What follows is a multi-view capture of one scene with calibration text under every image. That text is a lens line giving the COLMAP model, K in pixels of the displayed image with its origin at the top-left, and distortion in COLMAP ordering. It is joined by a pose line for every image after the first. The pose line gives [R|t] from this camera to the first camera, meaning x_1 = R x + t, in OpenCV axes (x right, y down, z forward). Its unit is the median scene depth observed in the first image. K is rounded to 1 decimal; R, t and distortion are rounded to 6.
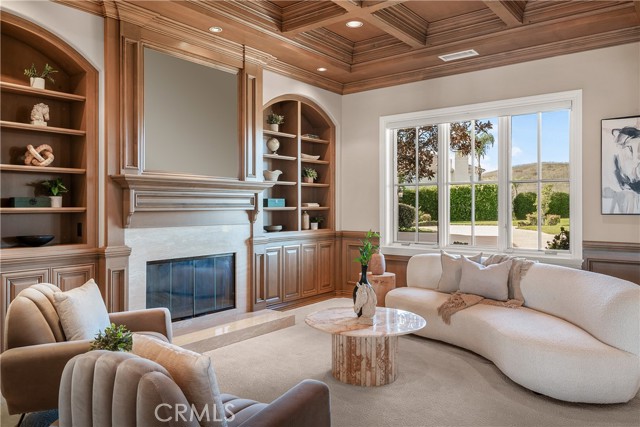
lens RADIAL K [[472.1, 0, 321.3], [0, 472.1, 200.6], [0, 0, 1]] dist [0.009118, 0.001566]
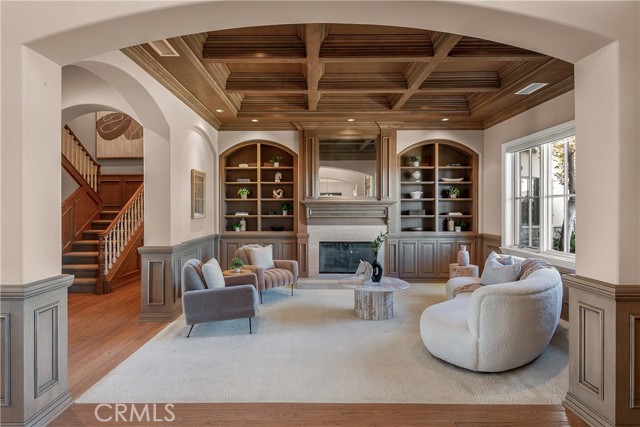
lens RADIAL K [[331.5, 0, 300.4], [0, 331.5, 212.2], [0, 0, 1]] dist [0.002362, 0.000132]
pose [[0.608037, 0.003535, -0.793901, 0.772406], [0.010363, 0.999870, 0.012389, -0.020641], [0.793841, -0.015760, 0.607921, 0.051217]]
